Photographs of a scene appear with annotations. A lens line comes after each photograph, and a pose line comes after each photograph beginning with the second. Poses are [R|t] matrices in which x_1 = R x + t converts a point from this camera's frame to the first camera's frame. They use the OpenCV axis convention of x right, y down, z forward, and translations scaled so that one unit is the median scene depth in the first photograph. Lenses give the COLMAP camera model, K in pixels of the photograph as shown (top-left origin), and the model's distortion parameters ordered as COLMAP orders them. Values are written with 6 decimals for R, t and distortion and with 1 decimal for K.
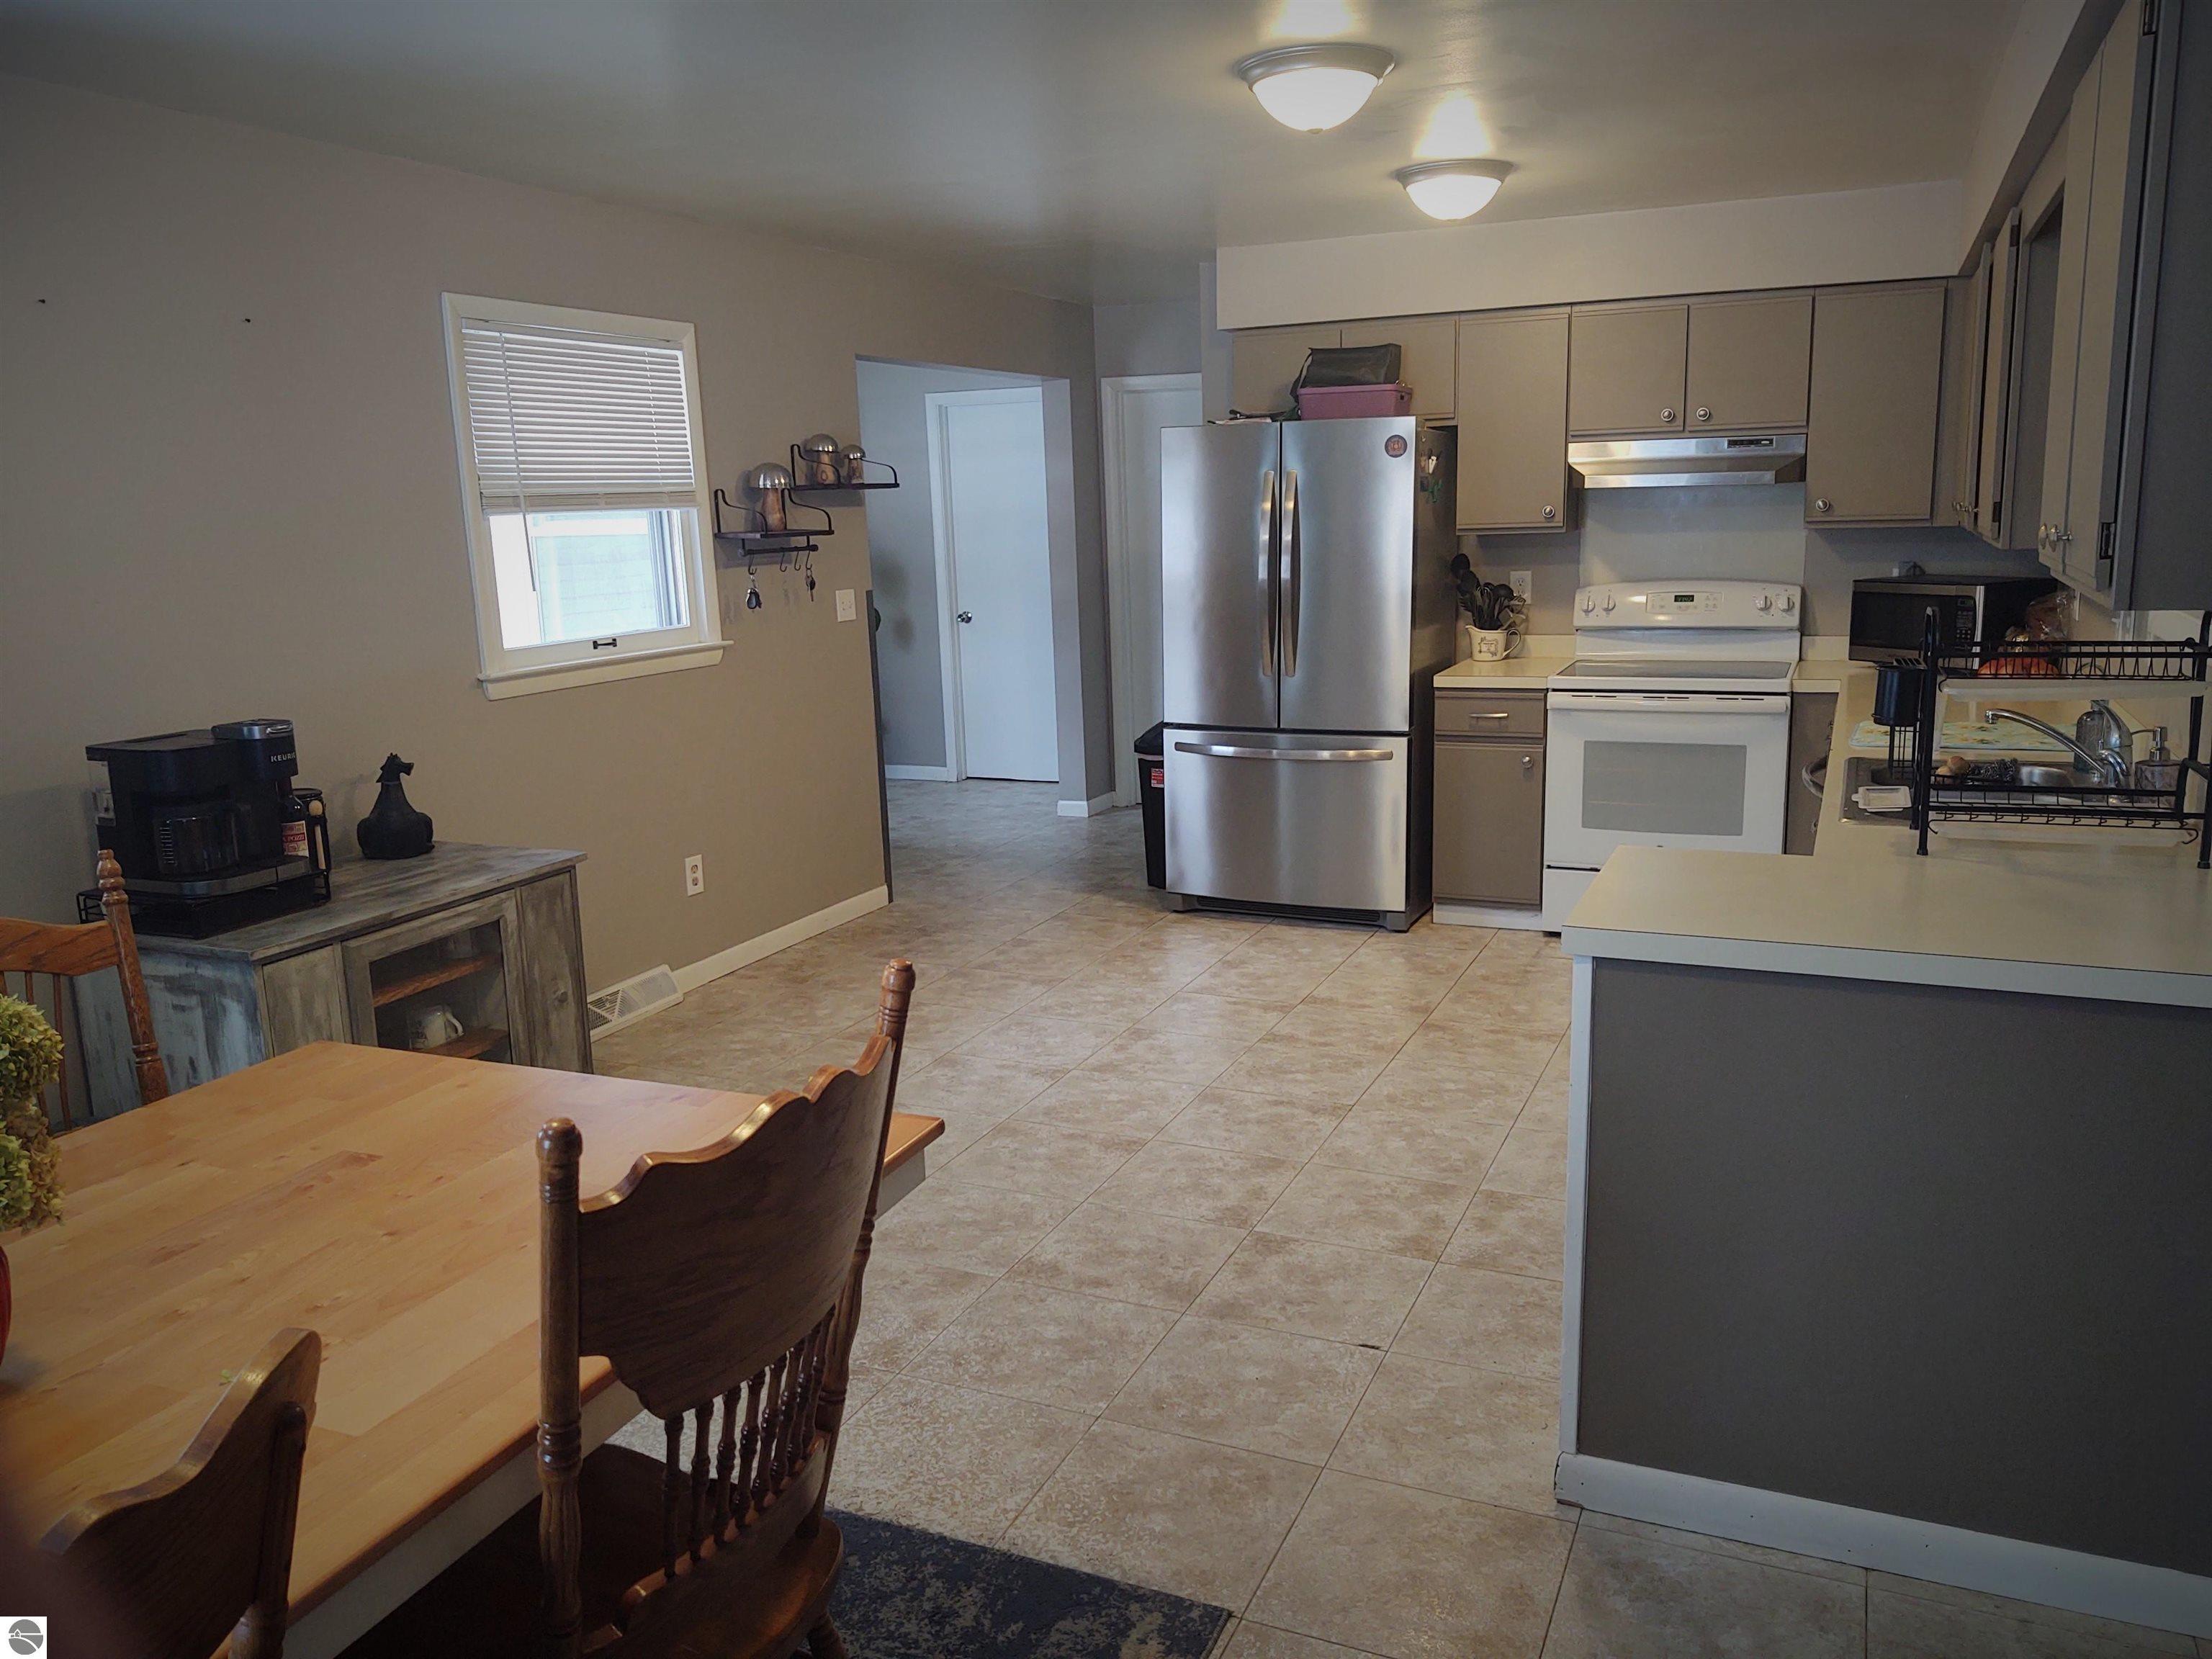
lens RADIAL K [[1656.2, 0, 1091.5], [0, 1656.2, 838.2], [0, 0, 1]] dist [0.009194, -0.009264]
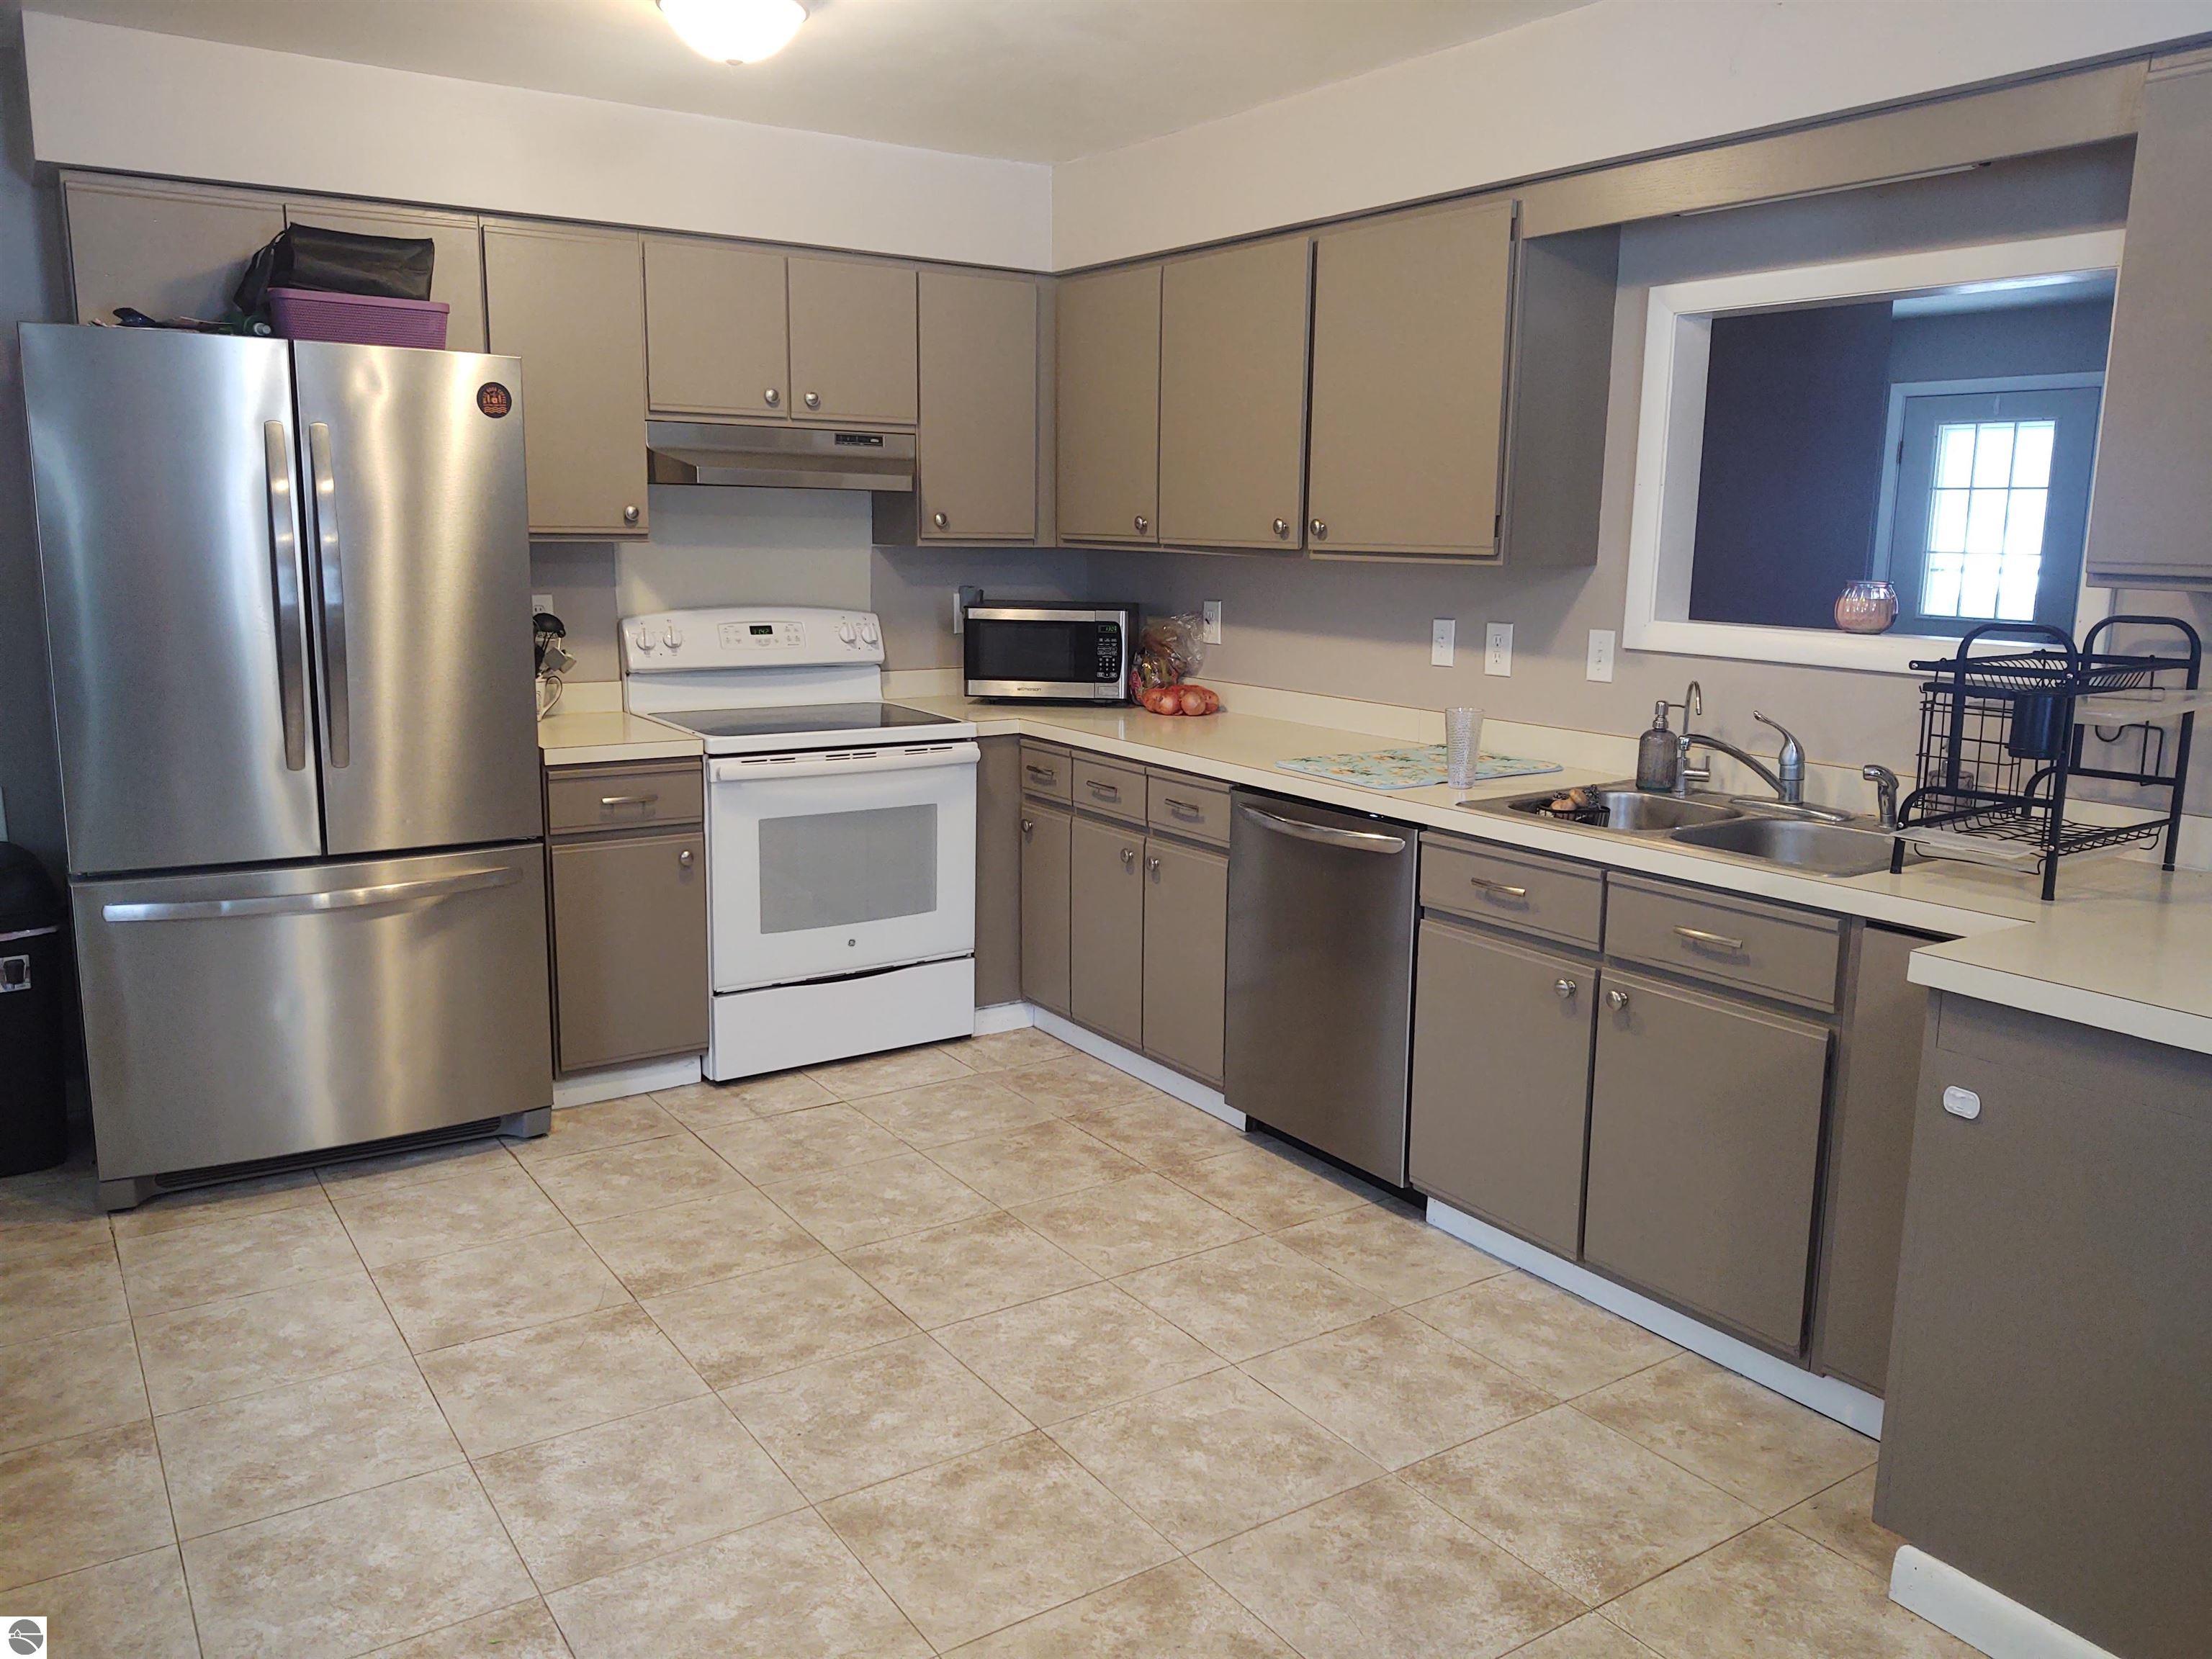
lens RADIAL K [[1656.2, 0, 1108.3], [0, 1656.2, 825.1], [0, 0, 1]] dist [0.009194, -0.009264]
pose [[0.521080, -0.116935, 0.845460, -0.263615], [0.139769, 0.988889, 0.050629, -0.074725], [-0.841986, 0.091787, 0.531634, 0.483001]]
